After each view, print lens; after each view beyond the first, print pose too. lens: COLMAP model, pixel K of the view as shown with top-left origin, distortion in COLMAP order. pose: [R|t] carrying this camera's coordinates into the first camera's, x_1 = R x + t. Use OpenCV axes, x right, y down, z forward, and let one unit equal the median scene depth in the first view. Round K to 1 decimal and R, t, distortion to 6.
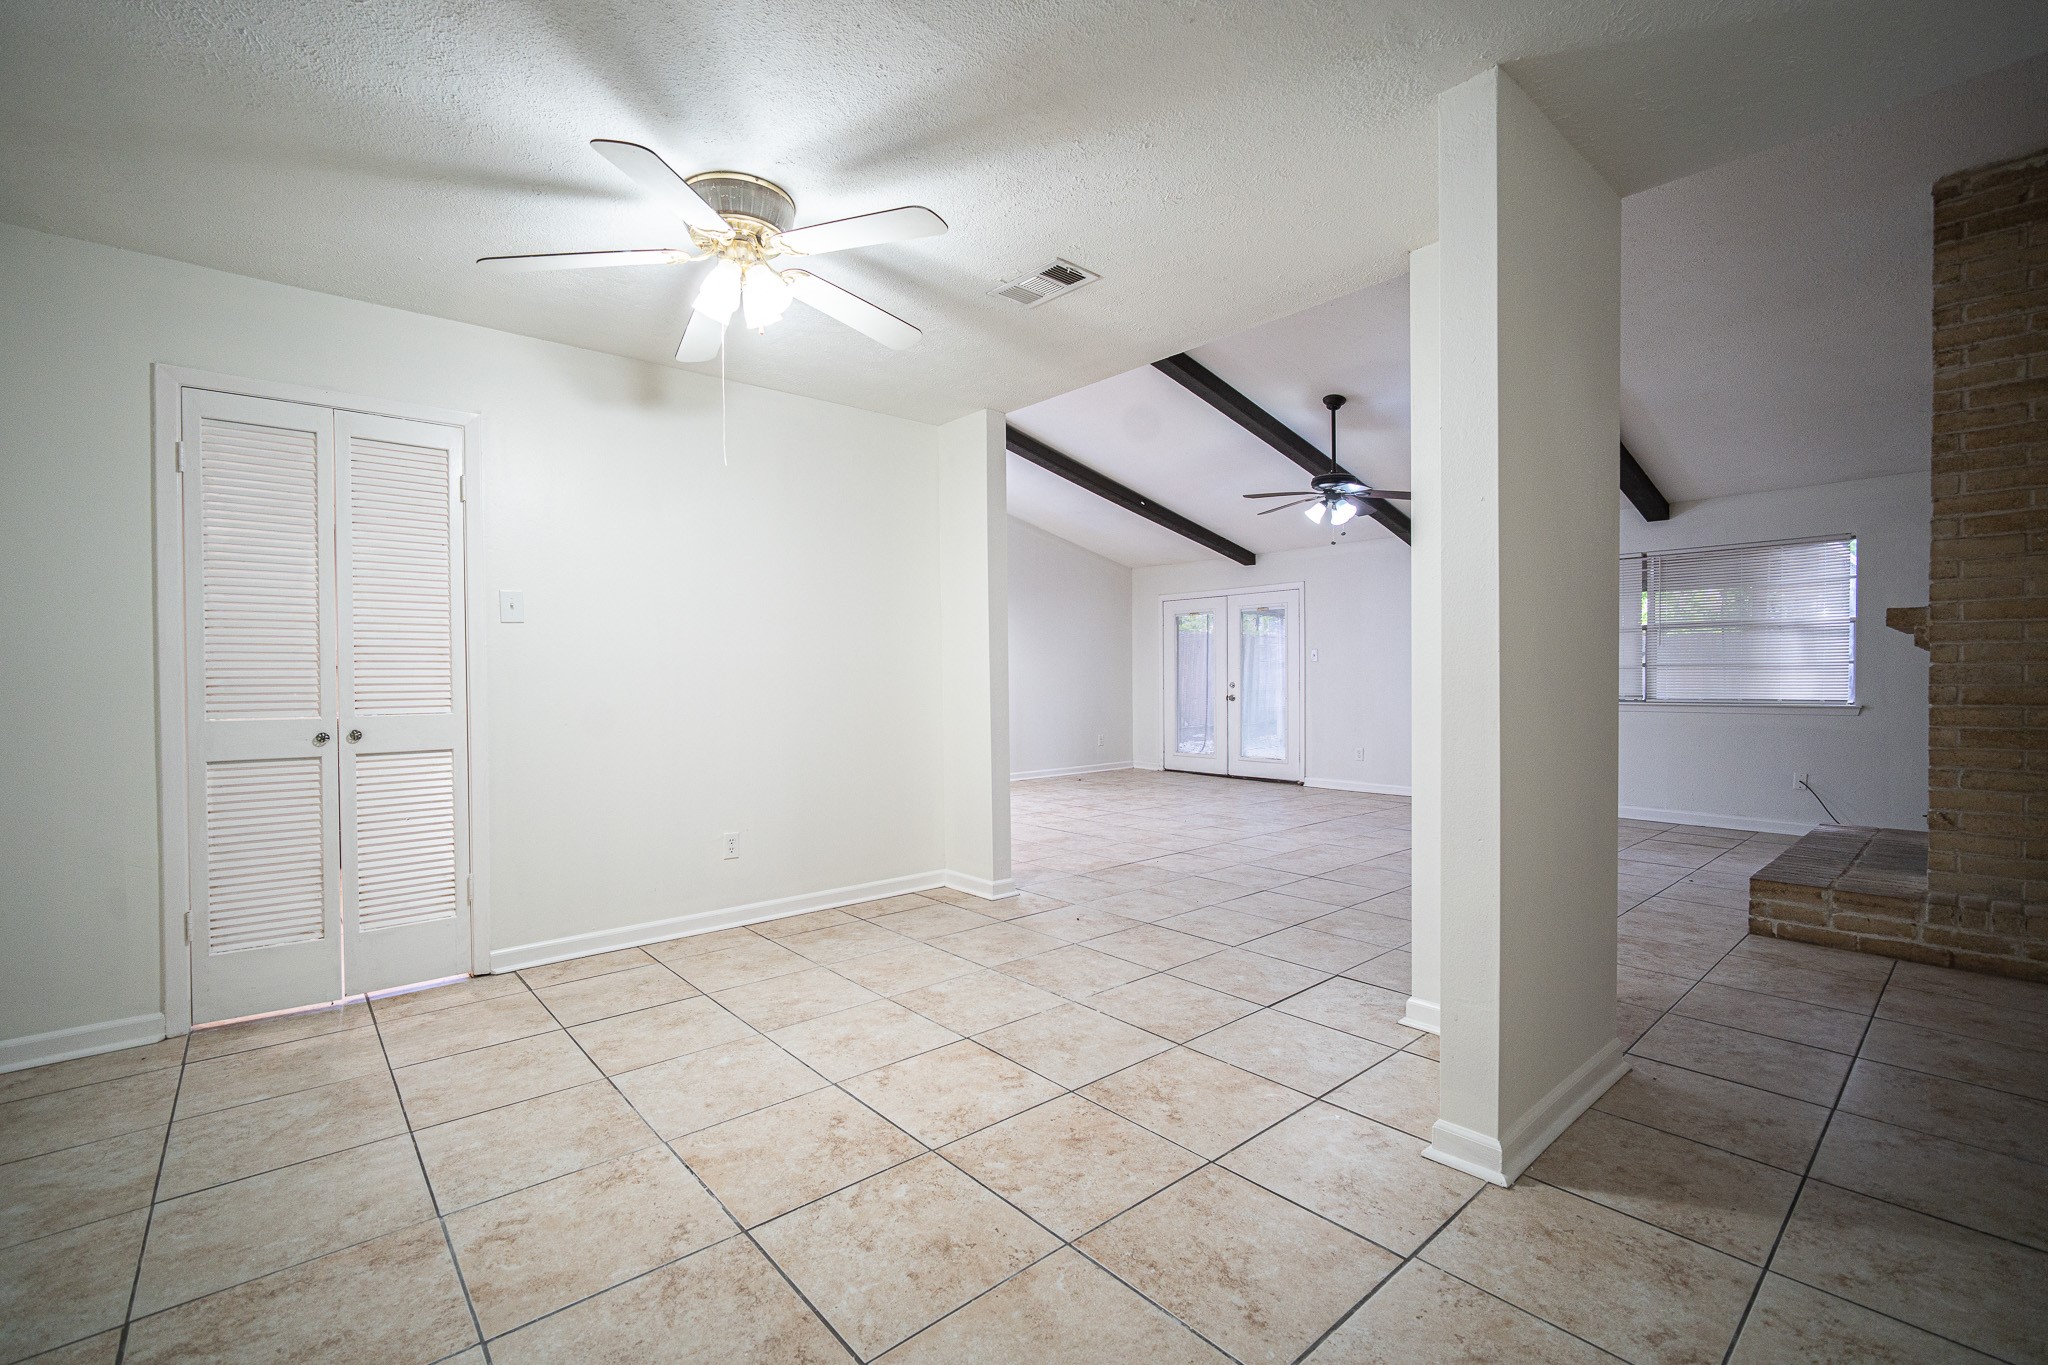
lens RADIAL K [[880.8, 0, 1017.4], [0, 880.8, 683.7], [0, 0, 1]] dist [-0.020924, 0.006415]
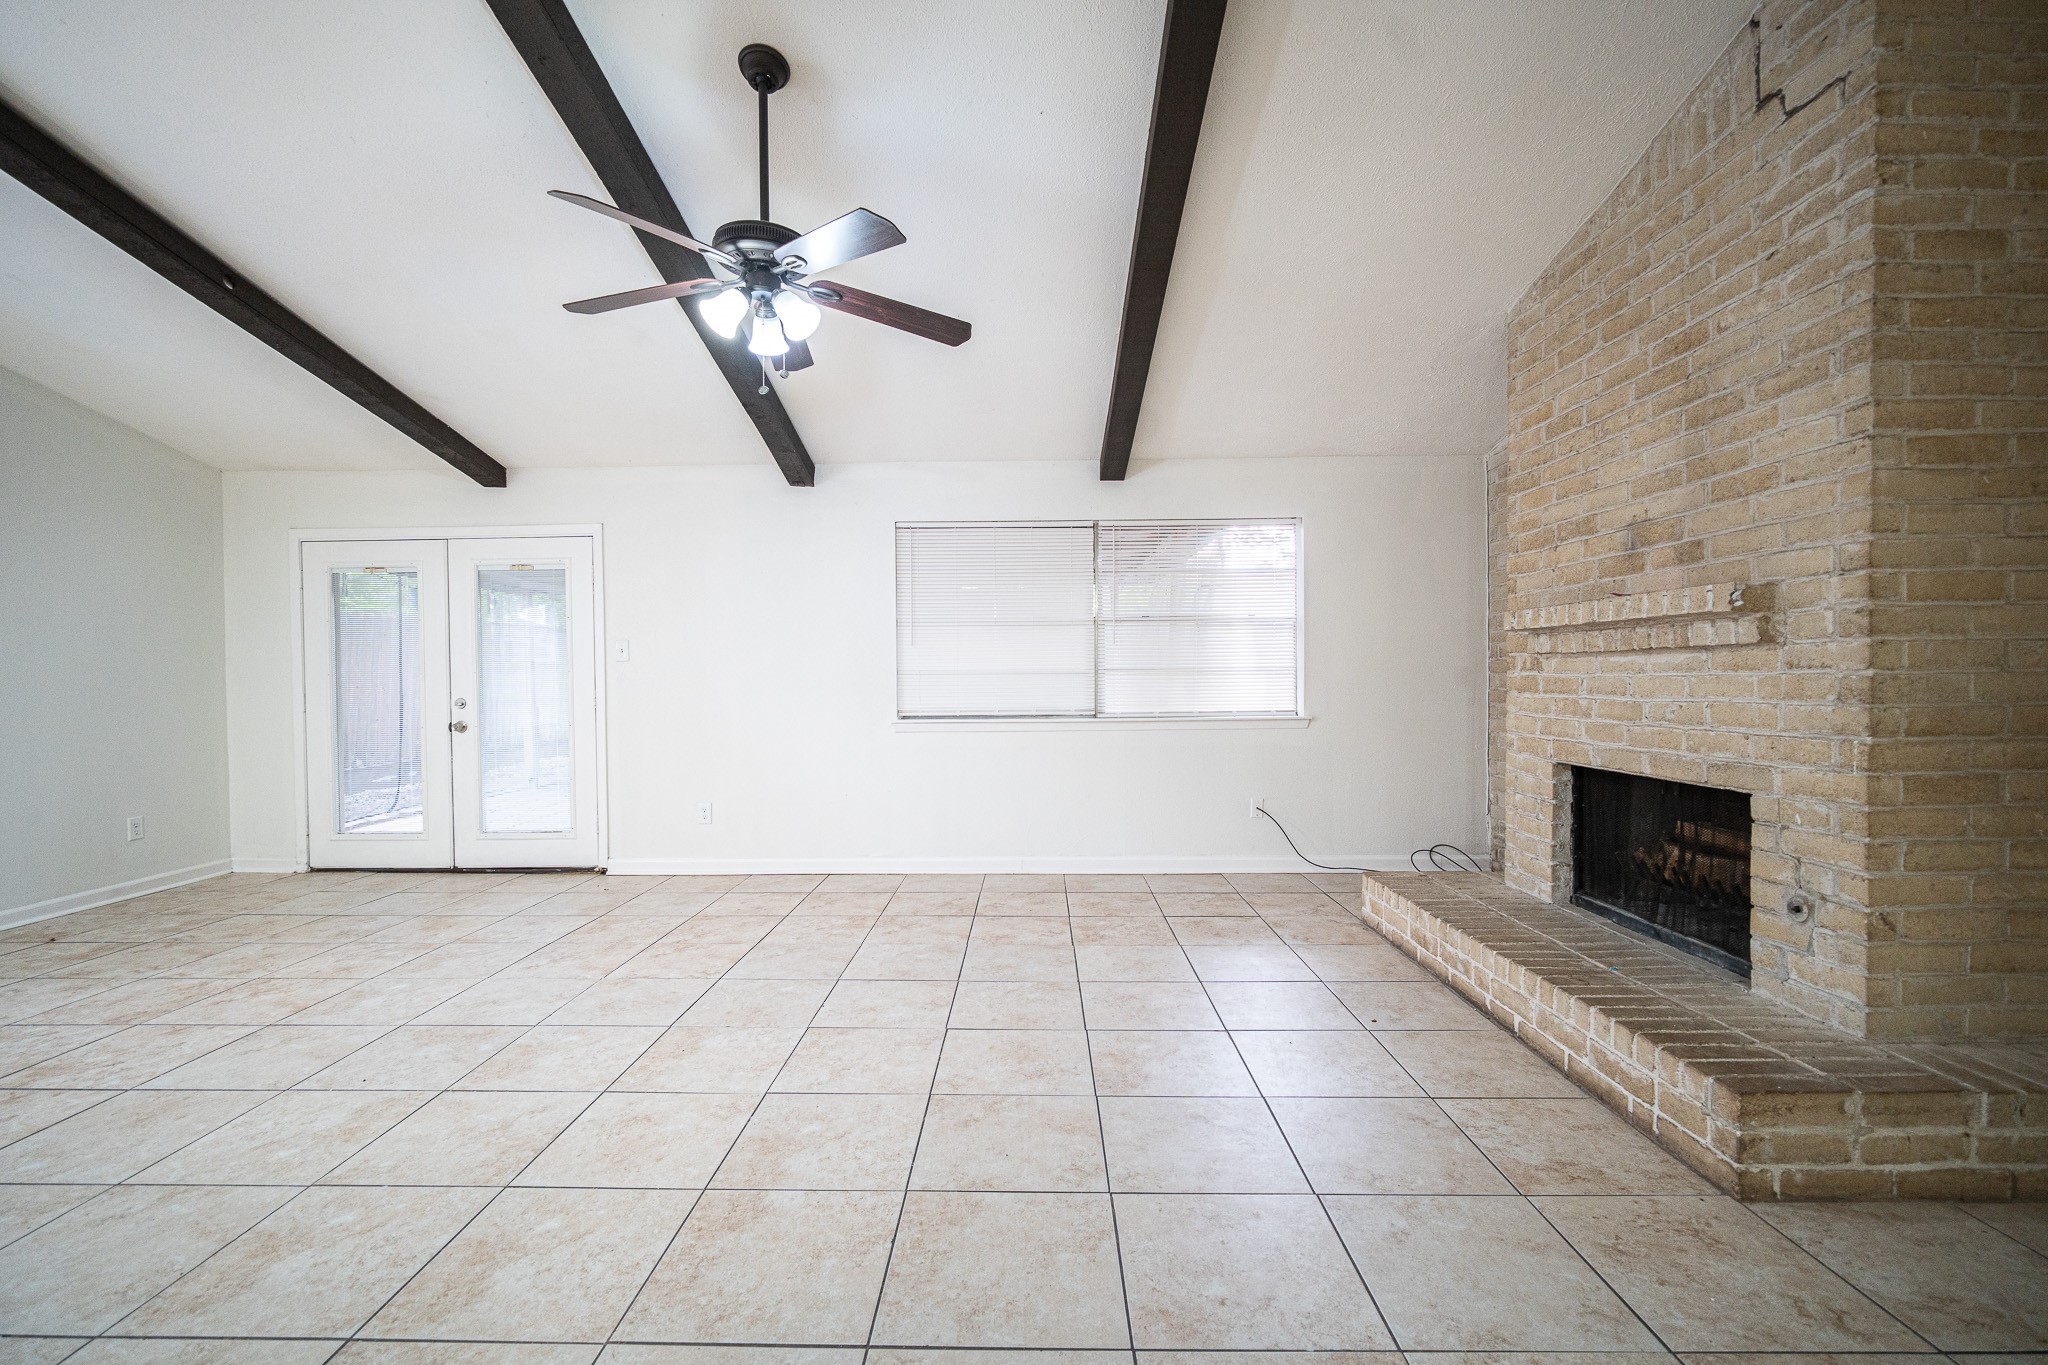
lens RADIAL K [[880.8, 0, 1018.6], [0, 880.8, 688.8], [0, 0, 1]] dist [-0.020924, 0.006415]
pose [[0.669180, -0.014888, 0.742951, 0.118105], [0.011802, 0.999886, 0.009407, -0.013883], [-0.743007, 0.002473, 0.669279, 0.614478]]
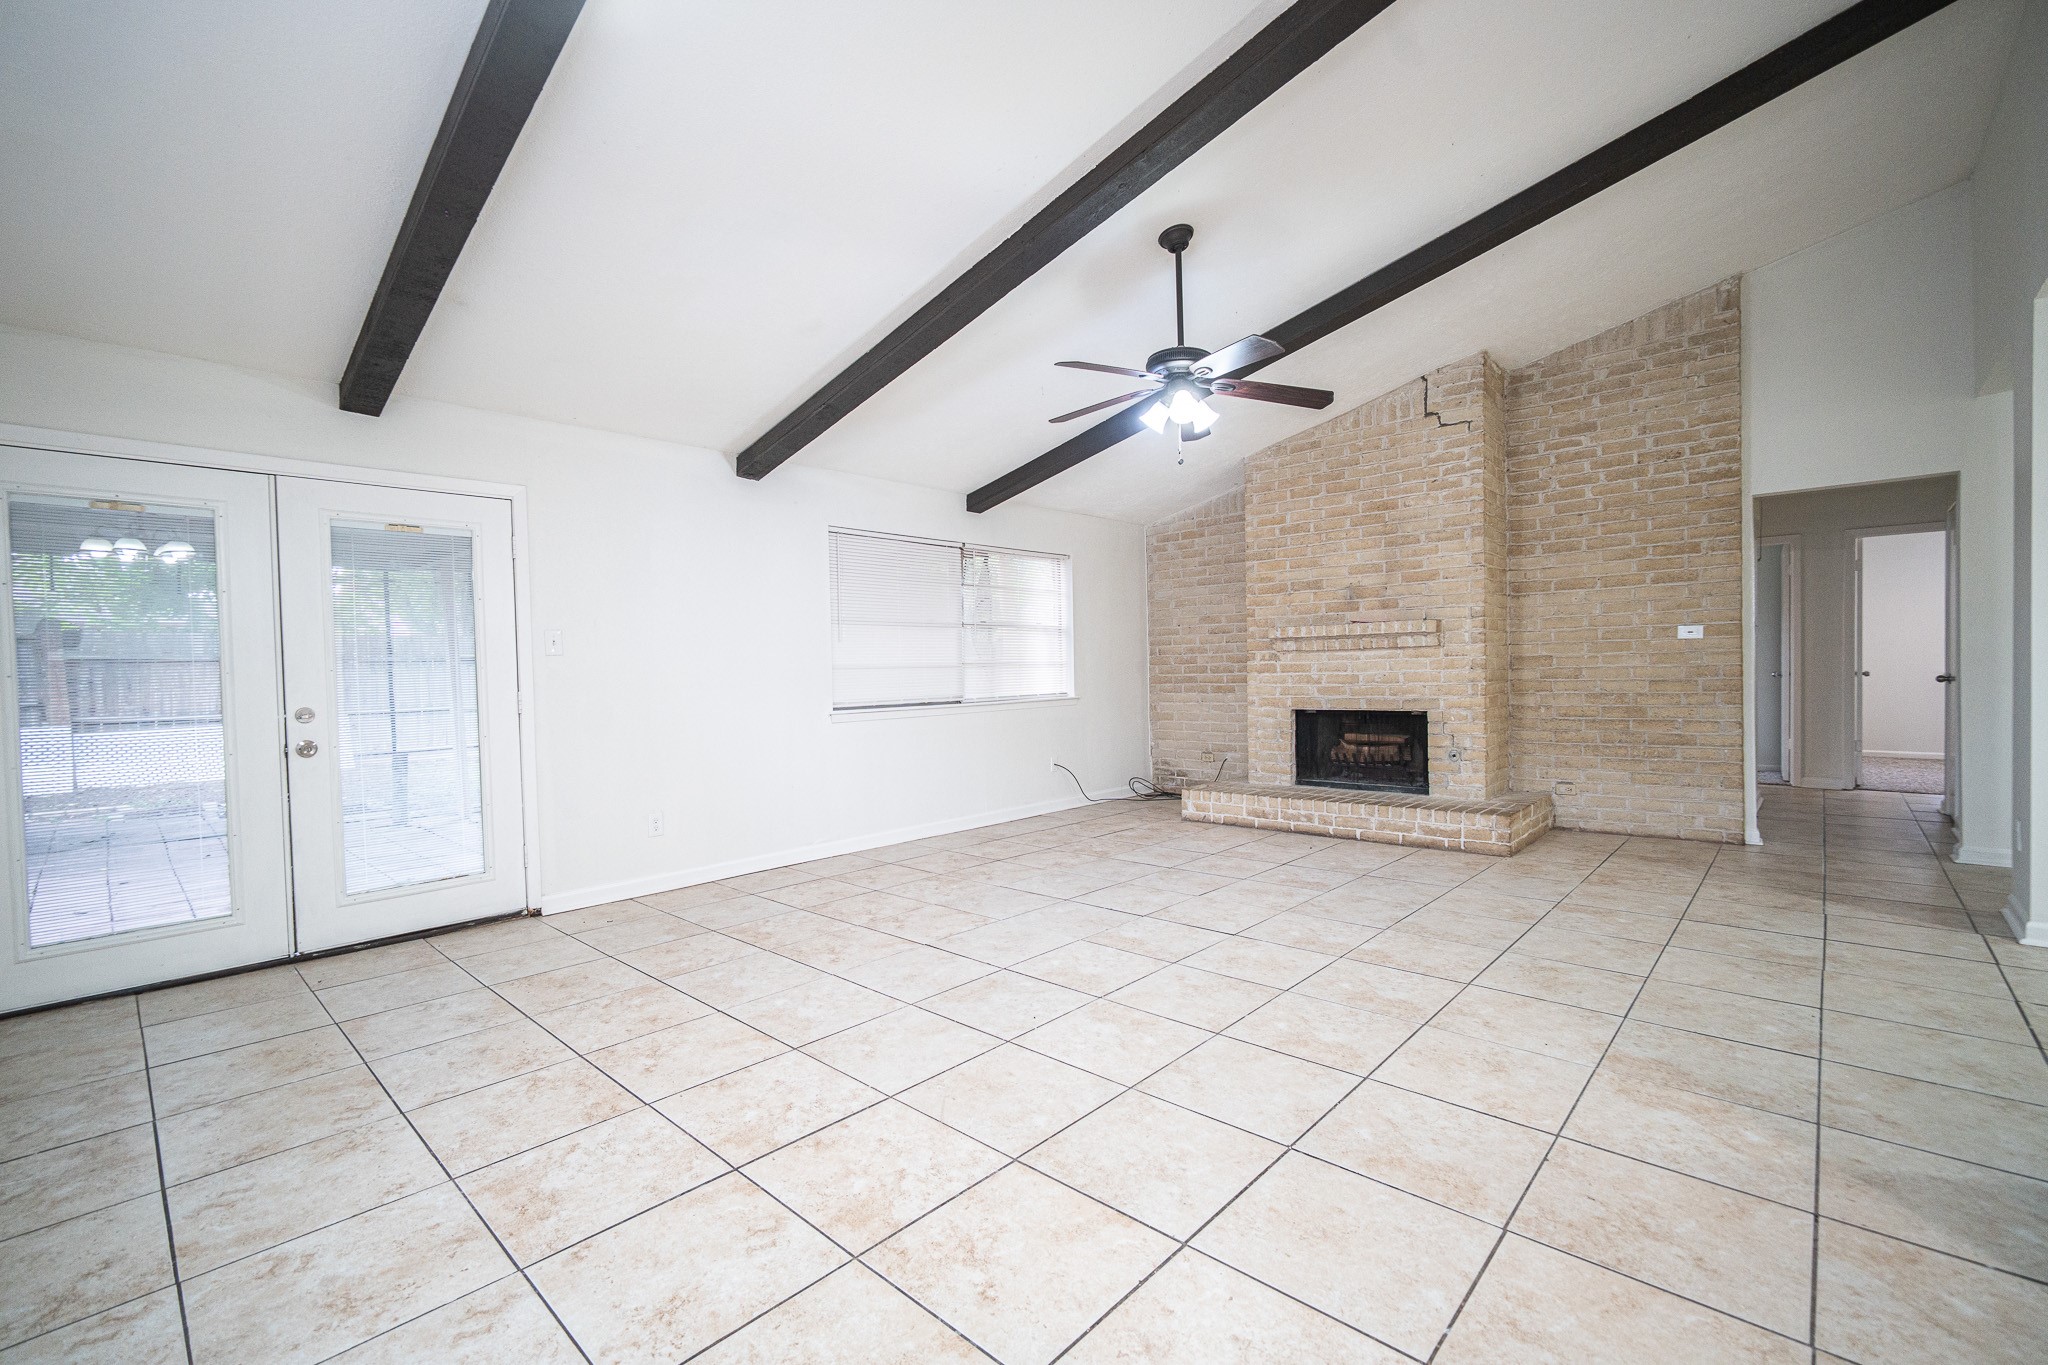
lens RADIAL K [[880.8, 0, 1015.6], [0, 880.8, 689.0], [0, 0, 1]] dist [-0.020924, 0.006415]
pose [[-0.102559, -0.017848, 0.994567, -0.259718], [0.030180, 0.999323, 0.021045, -0.013890], [-0.994269, 0.032174, -0.101950, 1.190319]]
